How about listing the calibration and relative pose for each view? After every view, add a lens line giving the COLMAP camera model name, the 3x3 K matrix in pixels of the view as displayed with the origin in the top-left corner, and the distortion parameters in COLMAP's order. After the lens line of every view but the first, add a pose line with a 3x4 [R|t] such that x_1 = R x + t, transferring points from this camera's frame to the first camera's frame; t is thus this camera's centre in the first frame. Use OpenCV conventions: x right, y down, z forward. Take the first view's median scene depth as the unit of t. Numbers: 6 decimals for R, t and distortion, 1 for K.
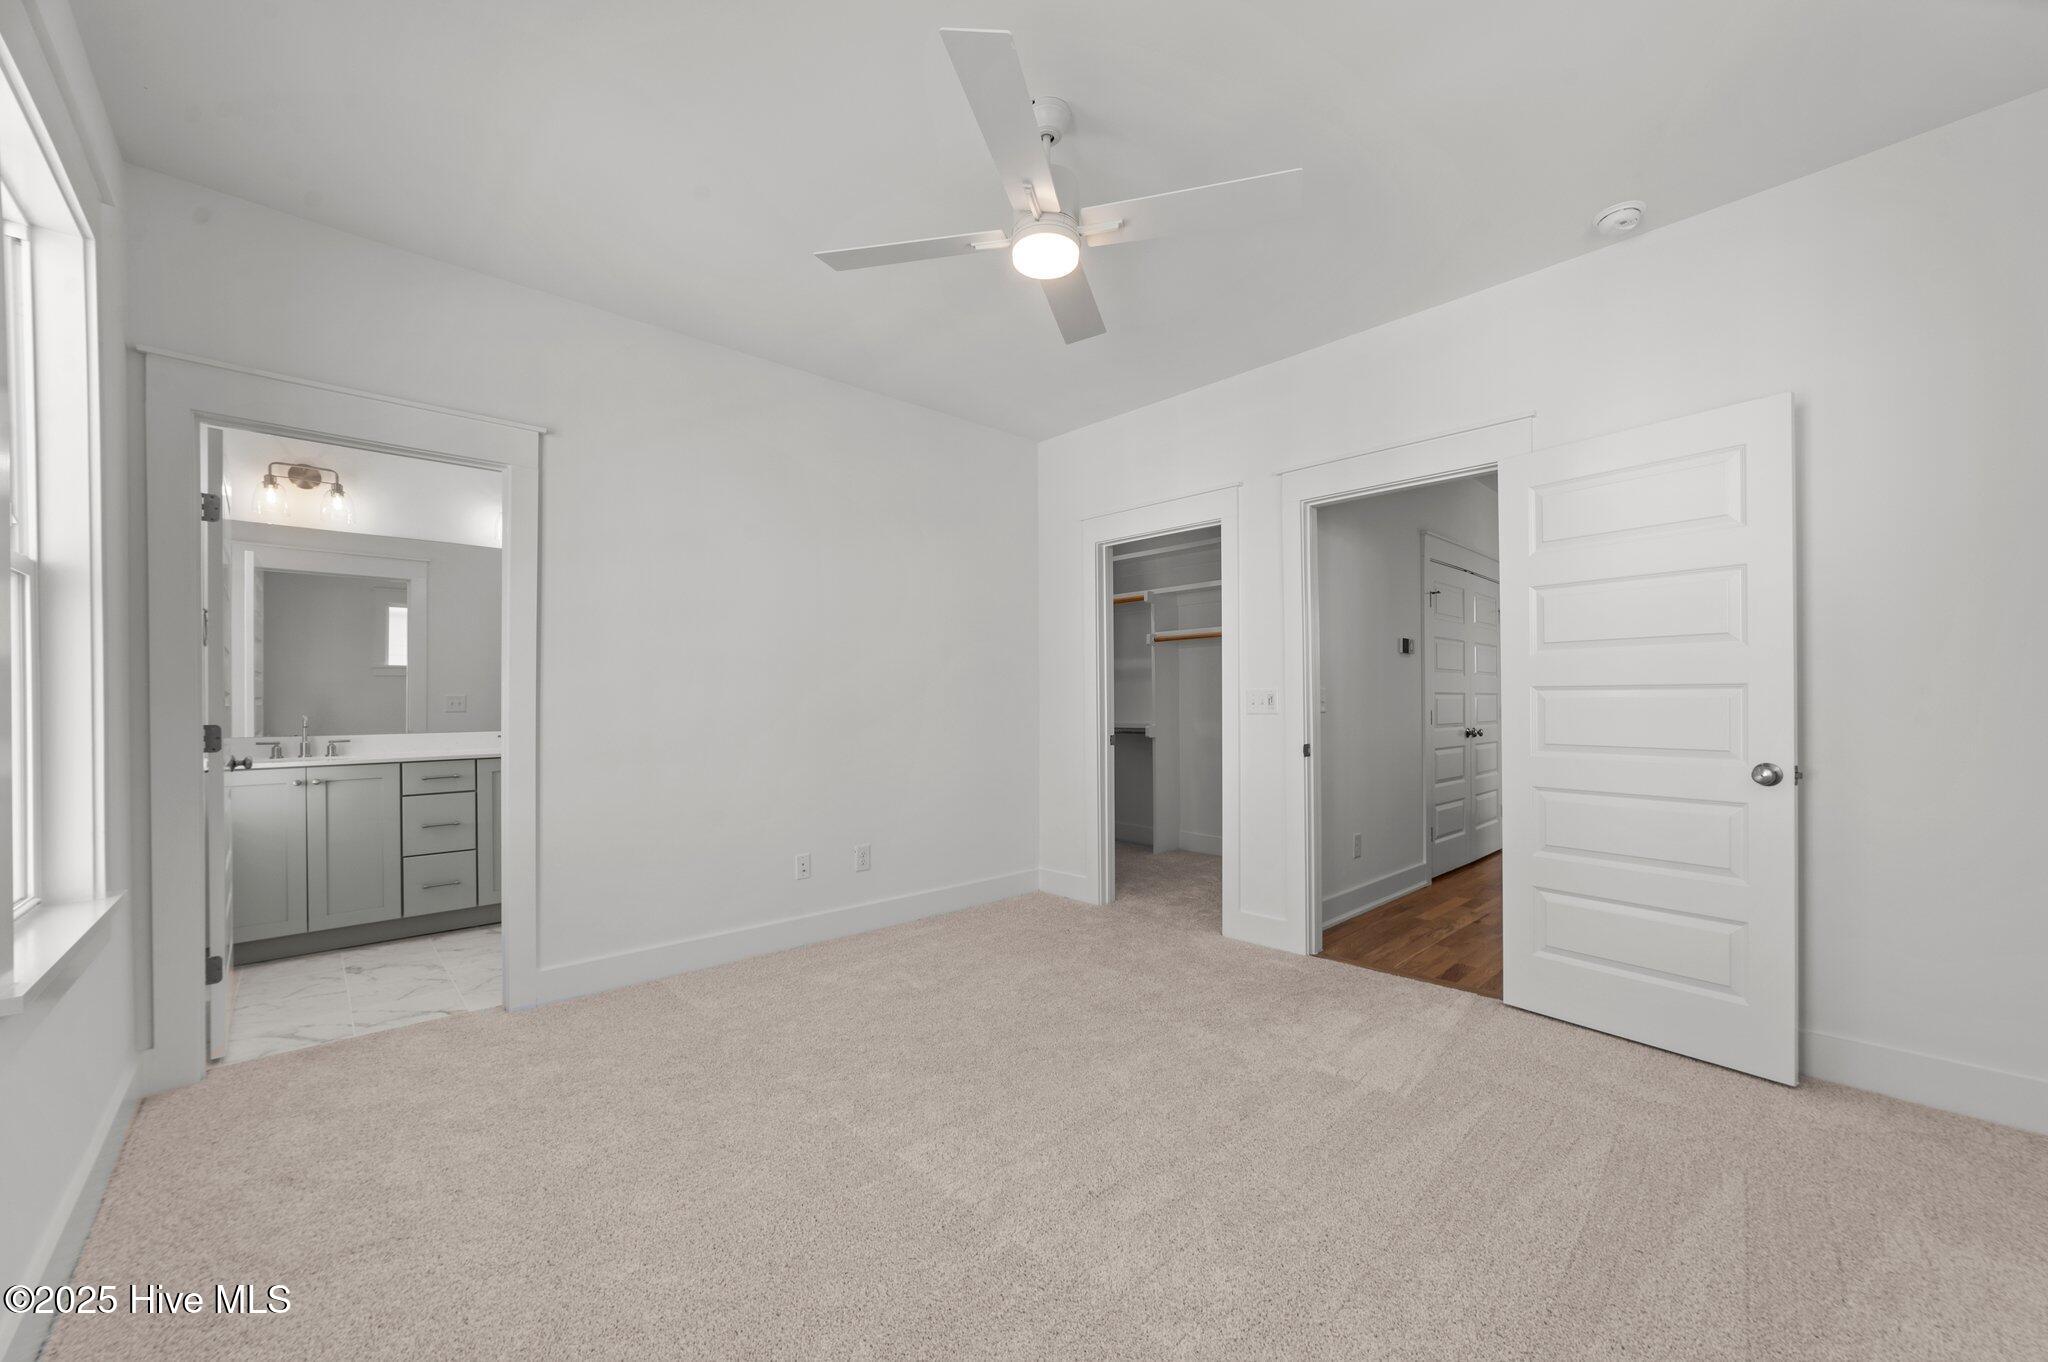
lens RADIAL K [[791.3, 0, 1019.6], [0, 791.3, 714.4], [0, 0, 1]] dist [-0.002217, 0.000134]
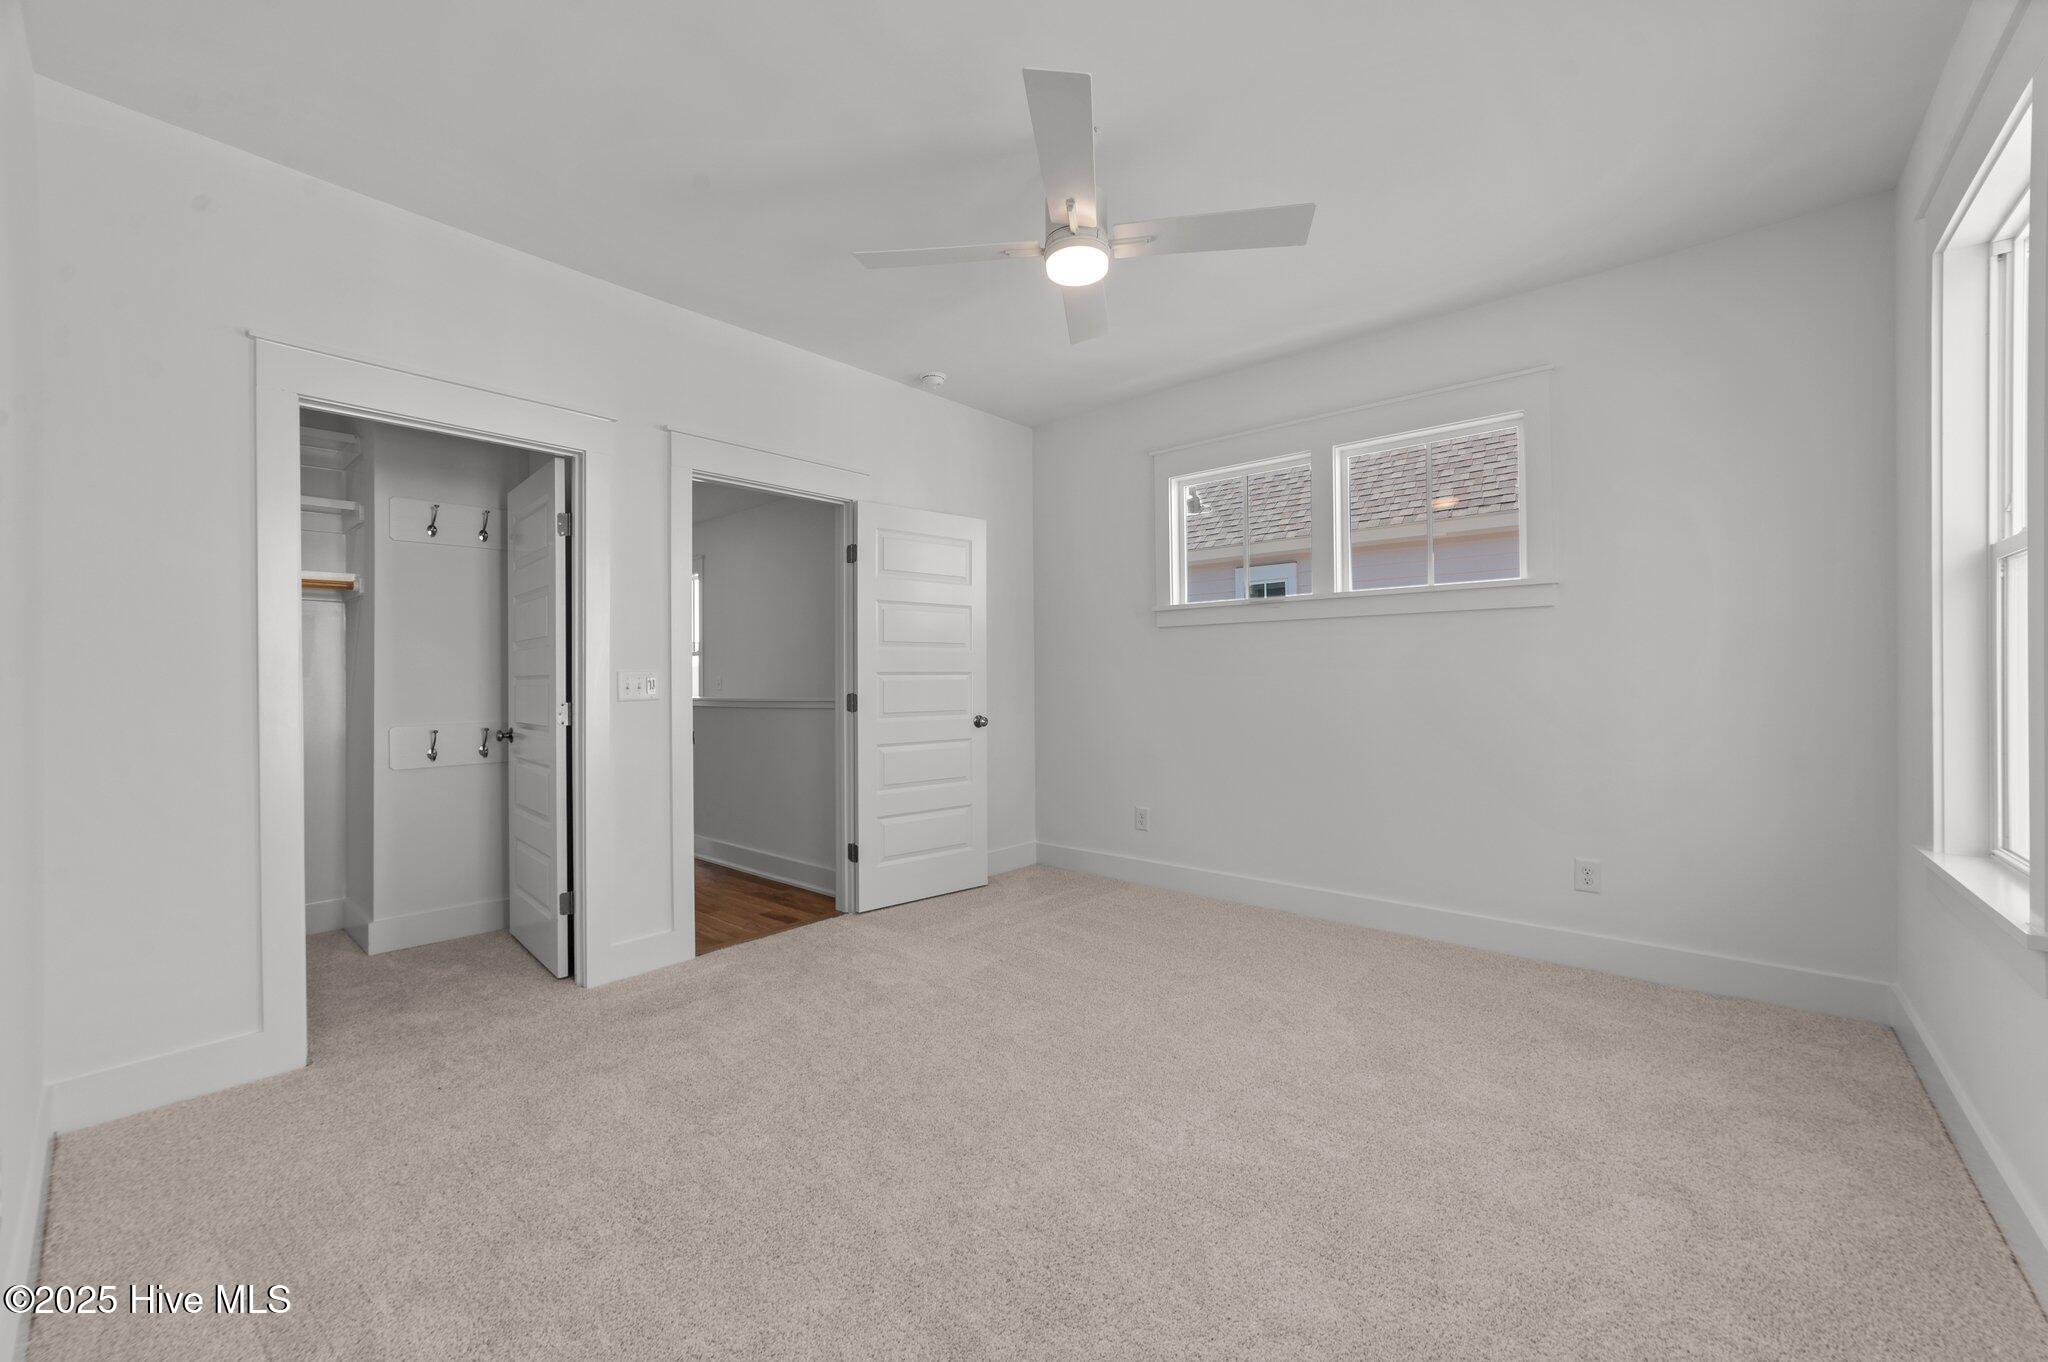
lens RADIAL K [[824.5, 0, 1024.0], [0, 824.5, 681.0], [0, 0, 1]] dist [0.000332, 0.000065]
pose [[-0.115805, 0.001109, 0.993271, -0.743642], [0.022552, 0.999745, 0.001513, -0.014733], [-0.993016, 0.022576, -0.115800, 0.834300]]
